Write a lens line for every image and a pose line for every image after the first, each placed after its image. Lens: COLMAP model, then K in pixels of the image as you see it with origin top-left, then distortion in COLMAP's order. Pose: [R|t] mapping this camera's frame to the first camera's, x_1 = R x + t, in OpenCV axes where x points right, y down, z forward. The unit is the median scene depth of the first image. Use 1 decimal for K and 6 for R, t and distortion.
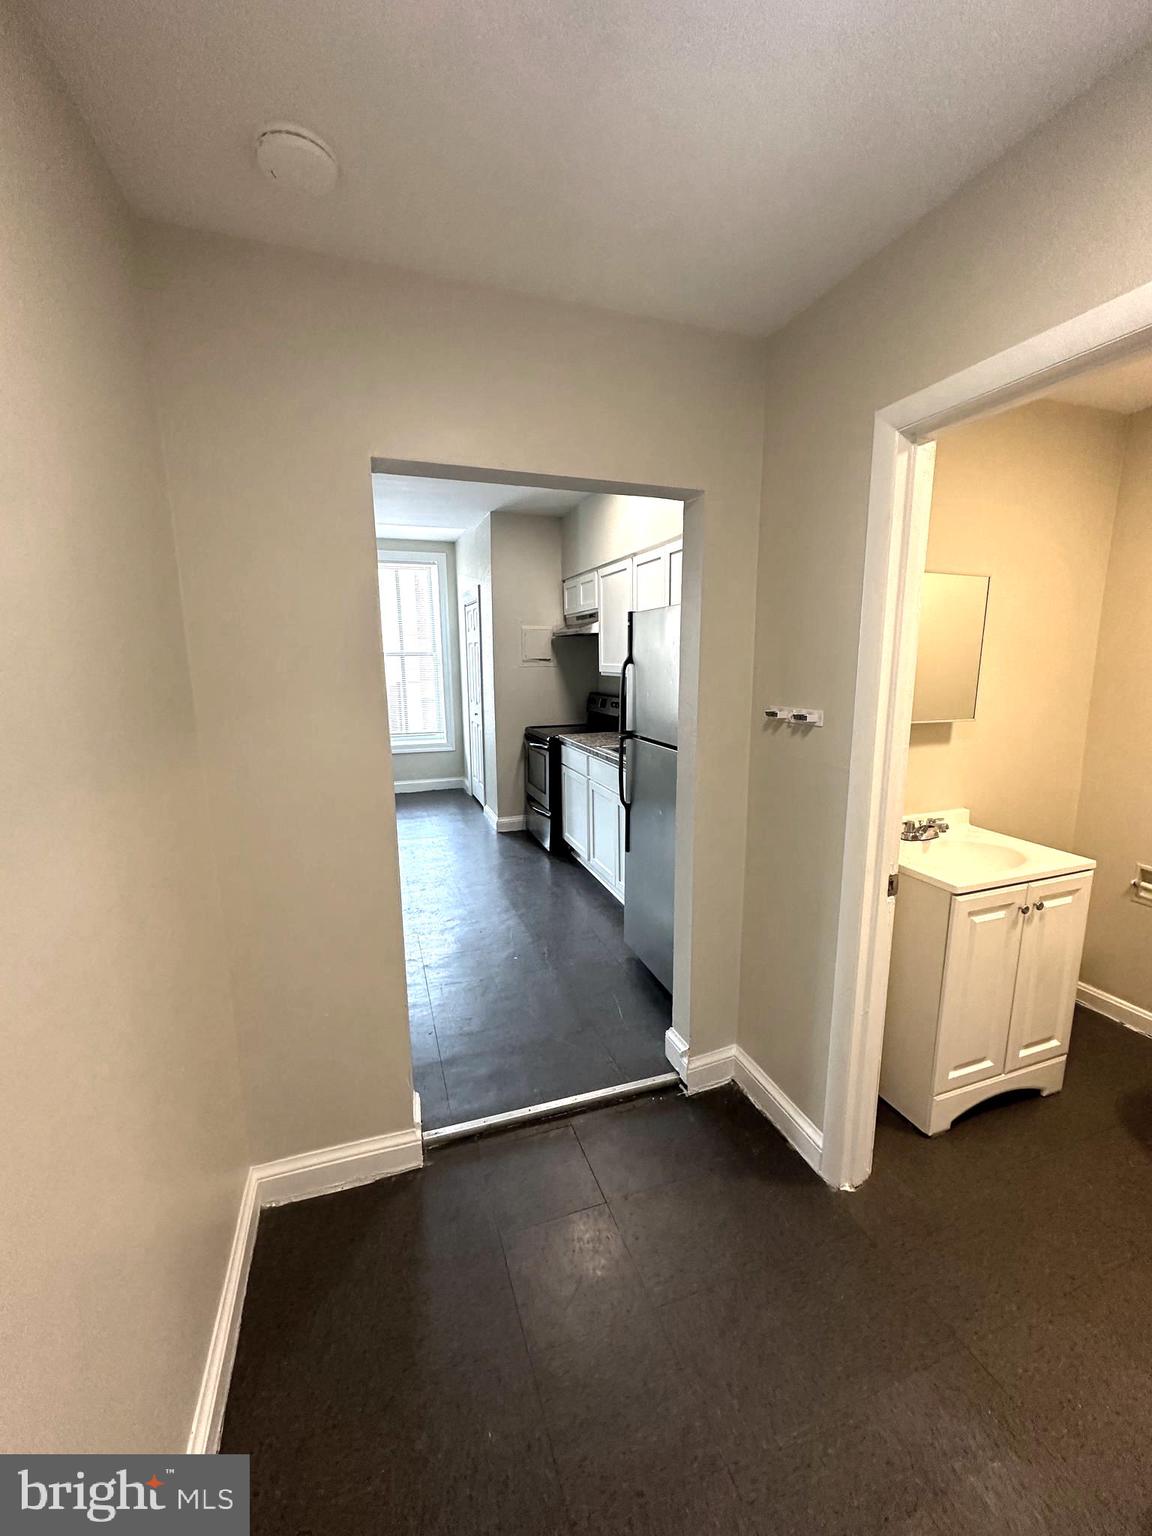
lens RADIAL K [[616.1, 0, 576.0], [0, 616.1, 768.0], [0, 0, 1]] dist [-0.000761, 0.000475]
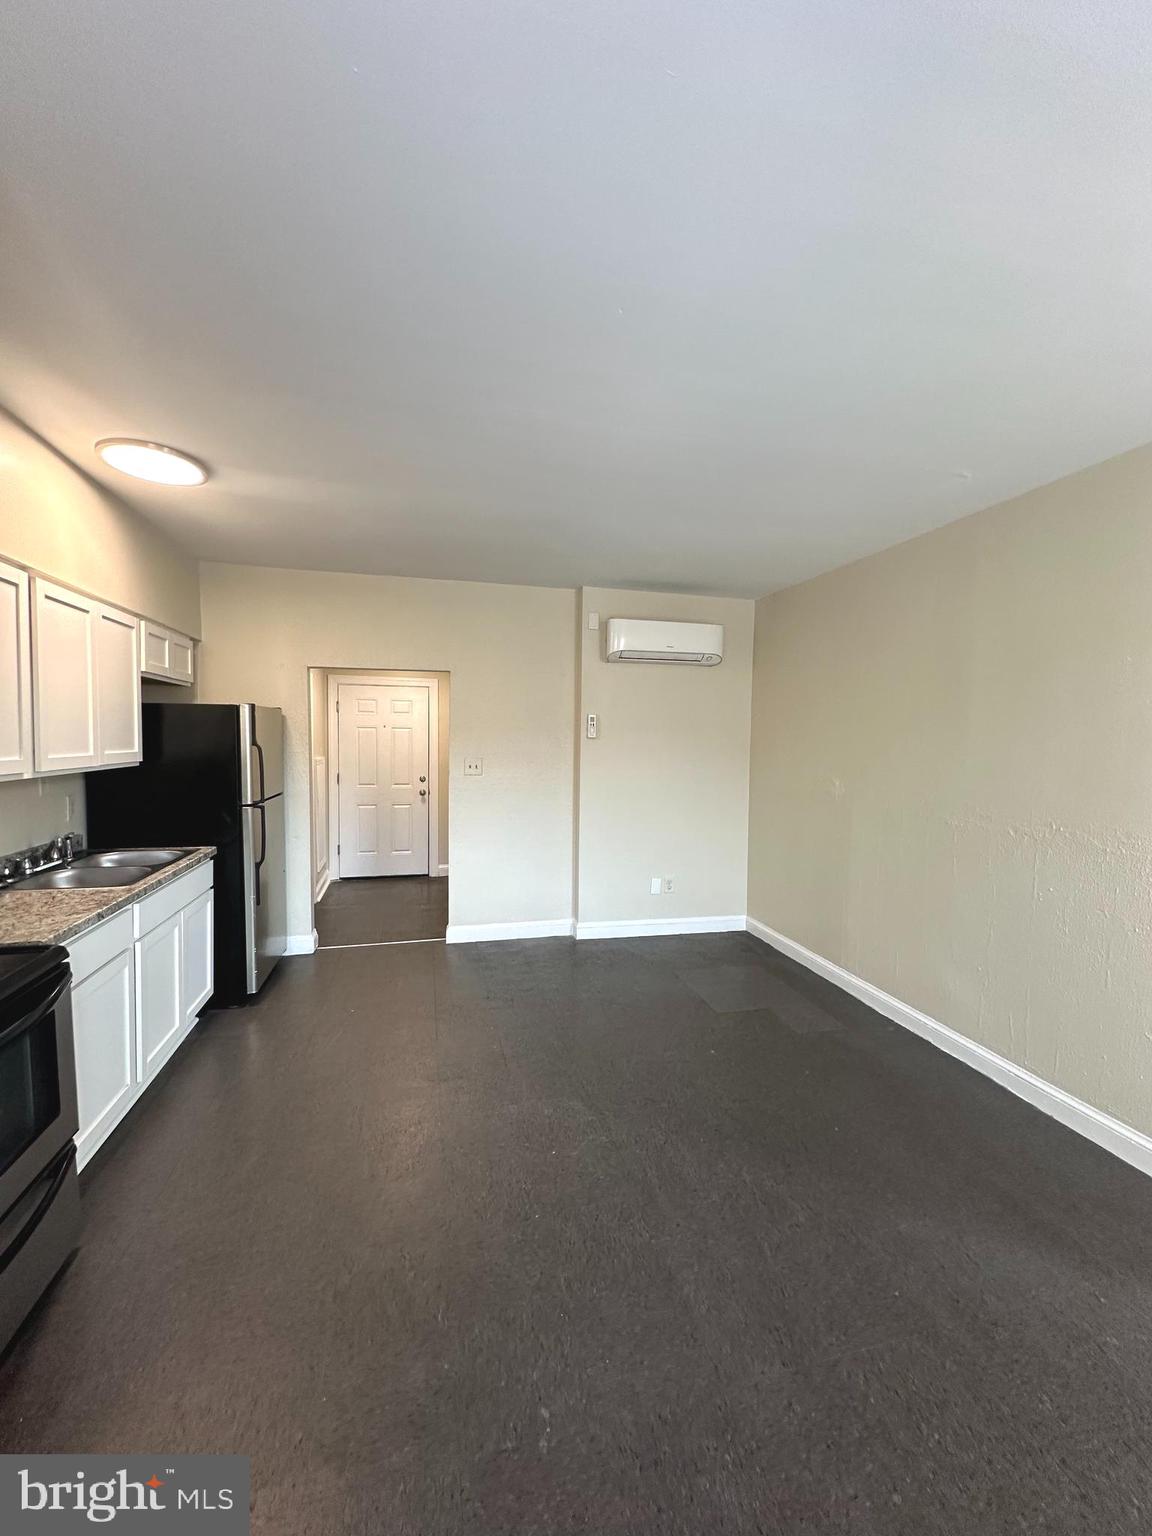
lens RADIAL K [[616.1, 0, 576.0], [0, 616.1, 768.0], [0, 0, 1]] dist [-0.000761, 0.000475]
pose [[-0.996897, -0.008438, 0.078266, -0.677709], [0.009728, 0.973413, 0.228849, -0.422238], [-0.078116, 0.228900, -0.970311, 2.259991]]
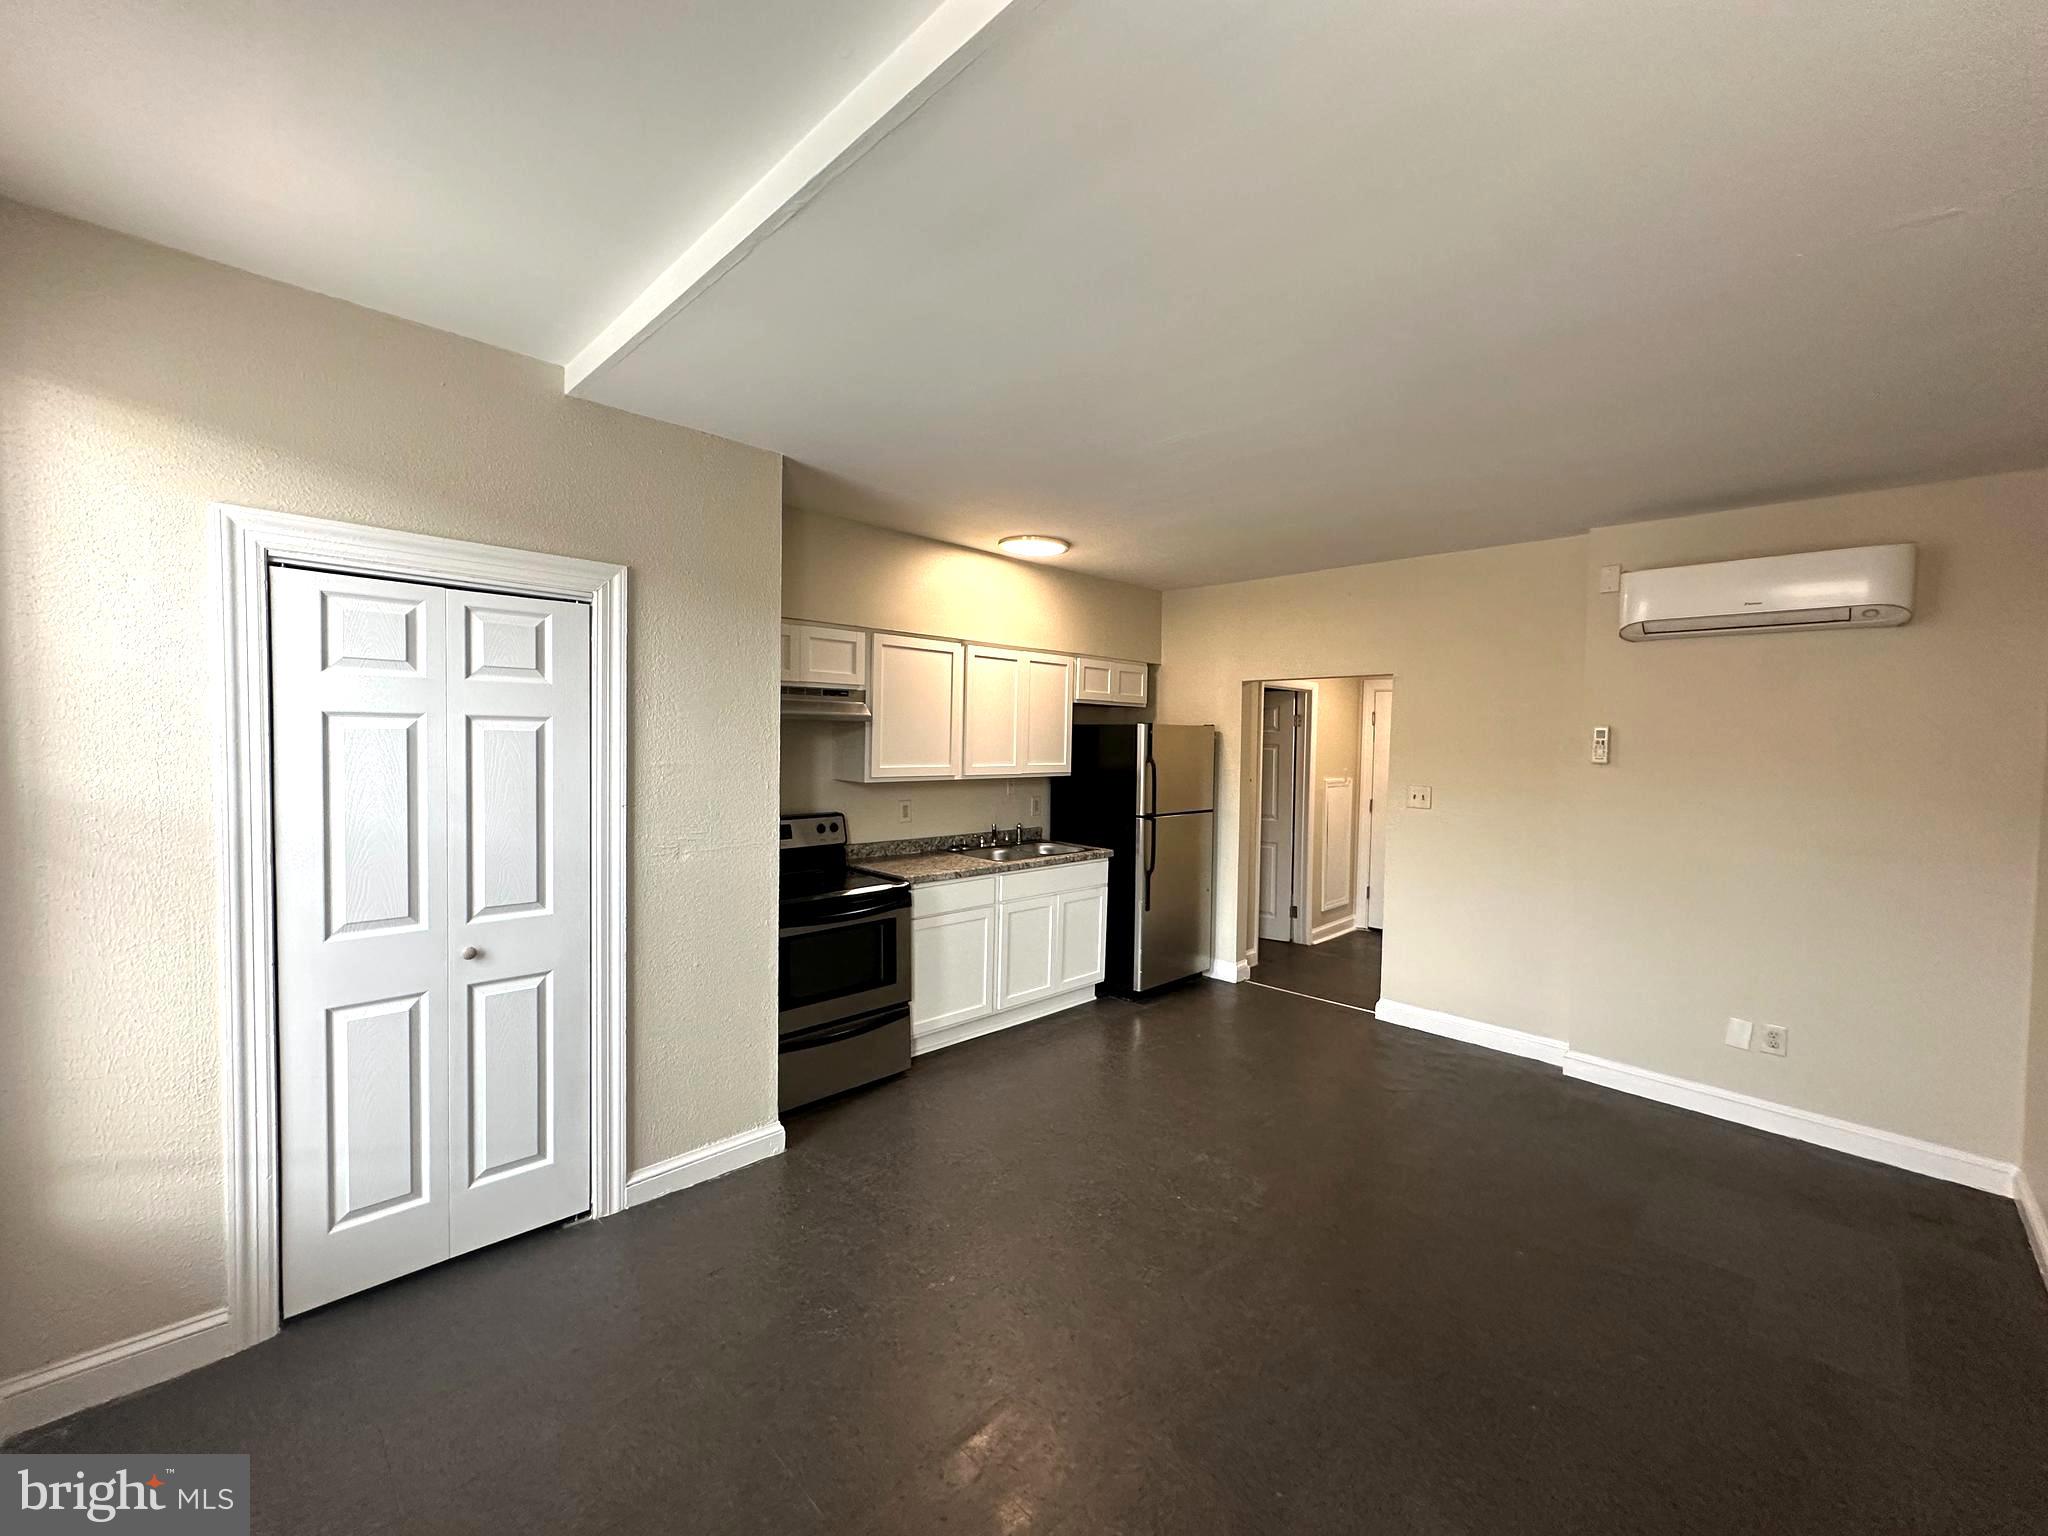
lens RADIAL K [[821.2, 0, 1024.0], [0, 821.2, 768.0], [0, 0, 1]] dist [-0.000579, 0.000294]
pose [[-0.436182, -0.035426, 0.899161, -1.441923], [0.145851, 0.983229, 0.109490, -0.410237], [-0.887960, 0.178902, -0.423699, 2.092012]]
